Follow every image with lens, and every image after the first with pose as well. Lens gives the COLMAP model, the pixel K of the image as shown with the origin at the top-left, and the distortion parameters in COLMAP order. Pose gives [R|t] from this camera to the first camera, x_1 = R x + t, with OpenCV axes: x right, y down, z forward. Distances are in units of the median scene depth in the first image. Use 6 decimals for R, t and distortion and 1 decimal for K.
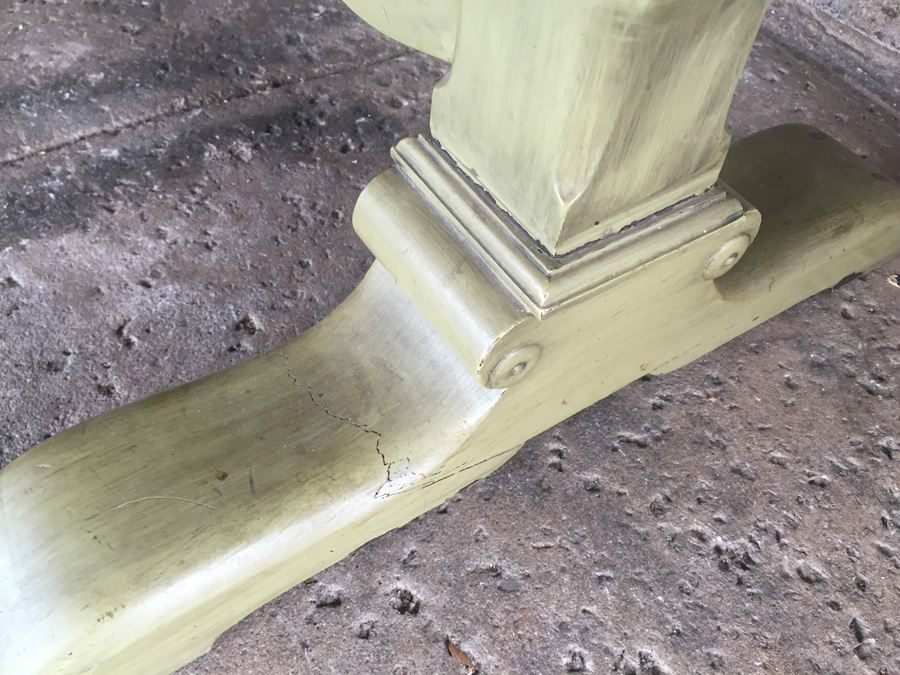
lens RADIAL K [[770.8, 0, 446.8], [0, 770.8, 338.7], [0, 0, 1]] dist [0.099601, -0.142947]
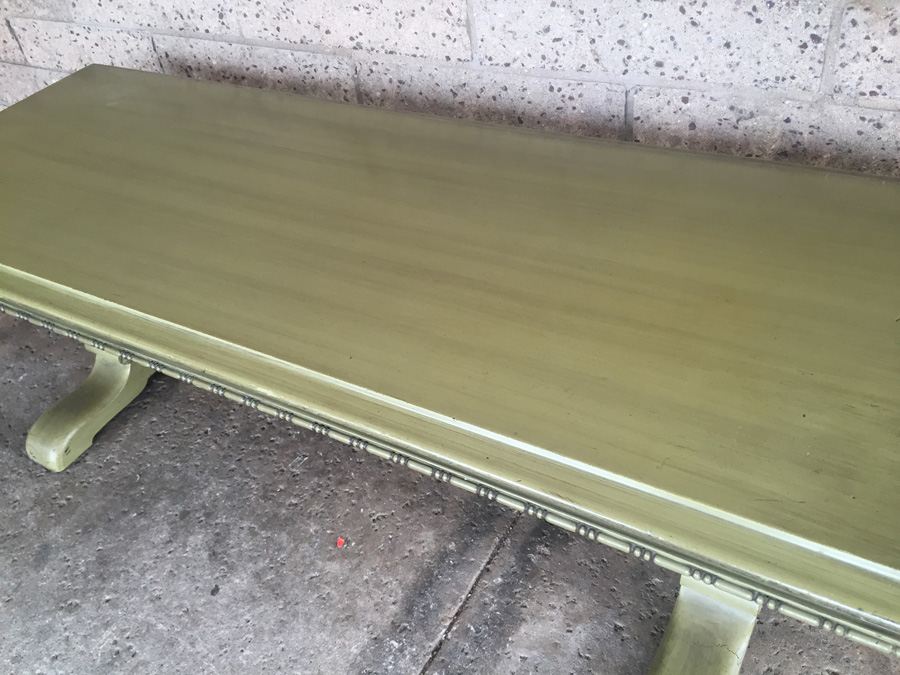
lens RADIAL K [[770.8, 0, 446.8], [0, 770.8, 338.7], [0, 0, 1]] dist [0.099601, -0.142947]
pose [[0.886740, -0.412699, 0.208257, -0.958076], [0.441793, 0.889184, -0.119038, -0.847409], [-0.136052, 0.197563, 0.970803, -1.649950]]
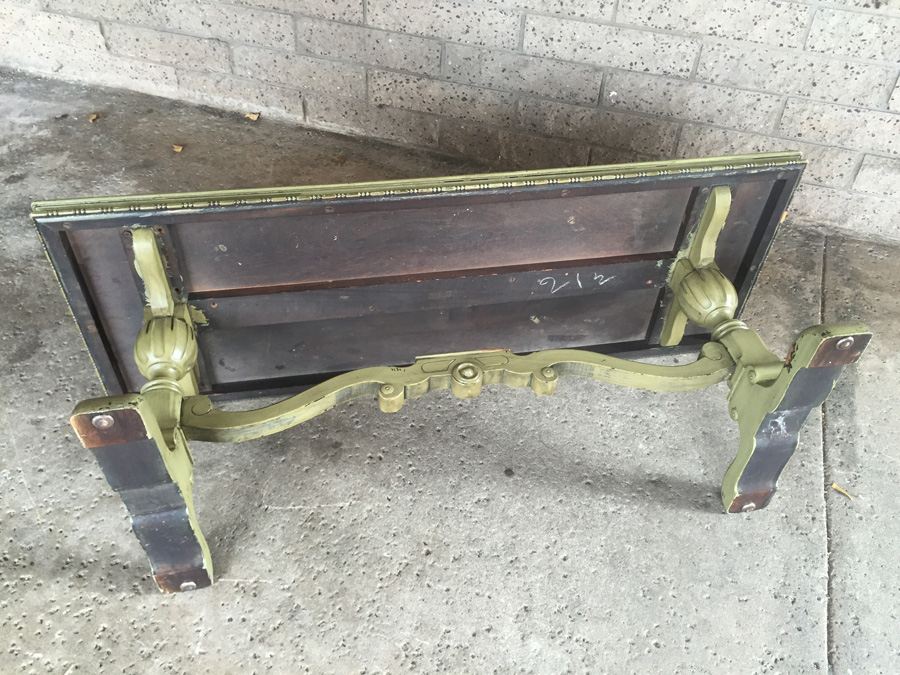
lens RADIAL K [[770.8, 0, 446.8], [0, 770.8, 338.7], [0, 0, 1]] dist [0.099601, -0.142947]
pose [[0.789871, -0.443816, 0.423240, -4.740996], [0.478895, 0.877475, 0.026396, -1.698458], [-0.383097, 0.181838, 0.905633, -2.406971]]
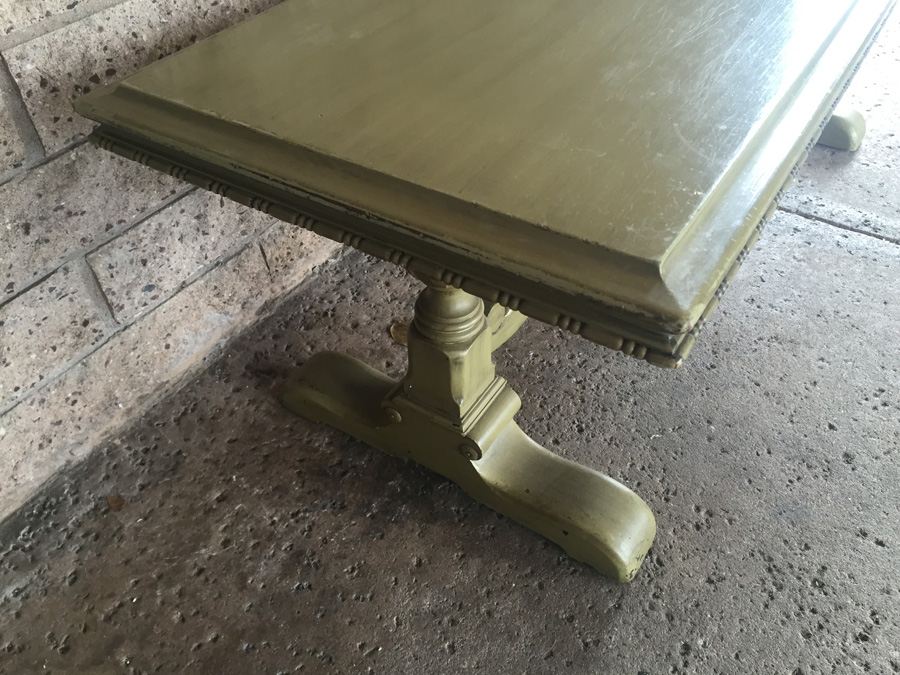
lens RADIAL K [[770.8, 0, 446.8], [0, 770.8, 338.7], [0, 0, 1]] dist [0.099601, -0.142947]
pose [[-0.386188, -0.666431, 0.637752, -2.922142], [0.706747, 0.230522, 0.668856, -3.699842], [-0.592763, 0.709034, 0.381973, 1.220269]]
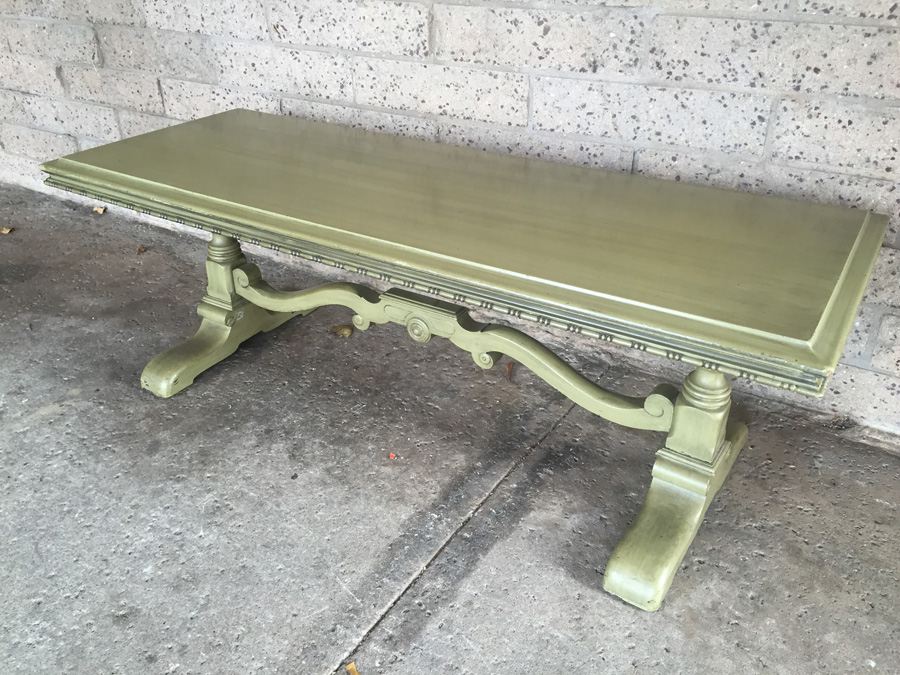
lens RADIAL K [[770.8, 0, 446.8], [0, 770.8, 338.7], [0, 0, 1]] dist [0.099601, -0.142947]
pose [[0.916959, -0.256725, 0.305414, -1.831835], [0.345049, 0.894593, -0.283980, 0.009227], [-0.200316, 0.365780, 0.908888, -2.338310]]
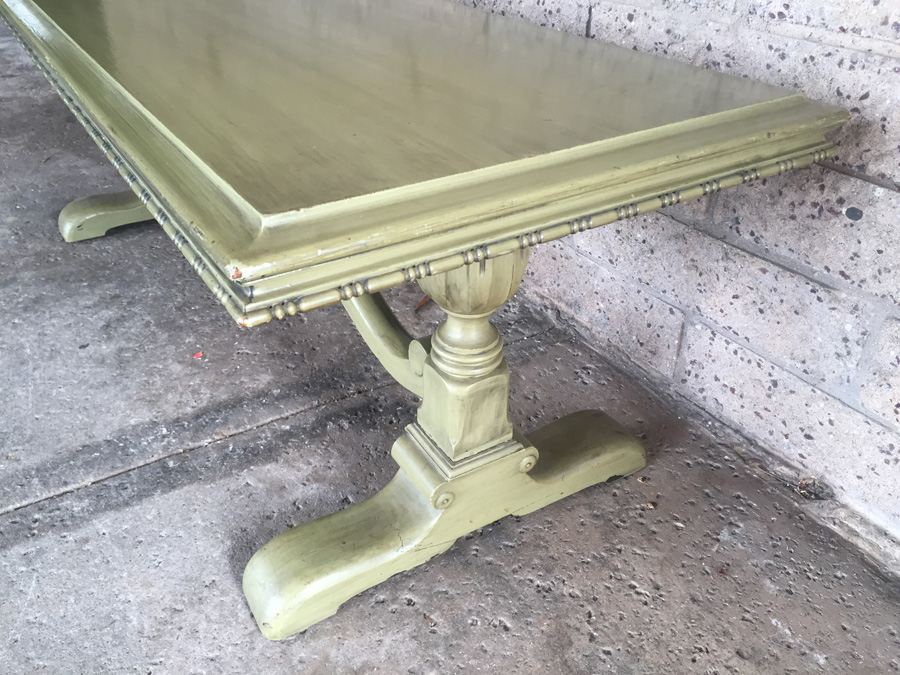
lens RADIAL K [[770.8, 0, 446.8], [0, 770.8, 338.7], [0, 0, 1]] dist [0.099601, -0.142947]
pose [[0.997573, -0.026563, -0.064364, 0.221632], [0.005302, 0.950667, -0.310167, 0.266367], [0.069428, 0.309073, 0.948501, -1.453247]]
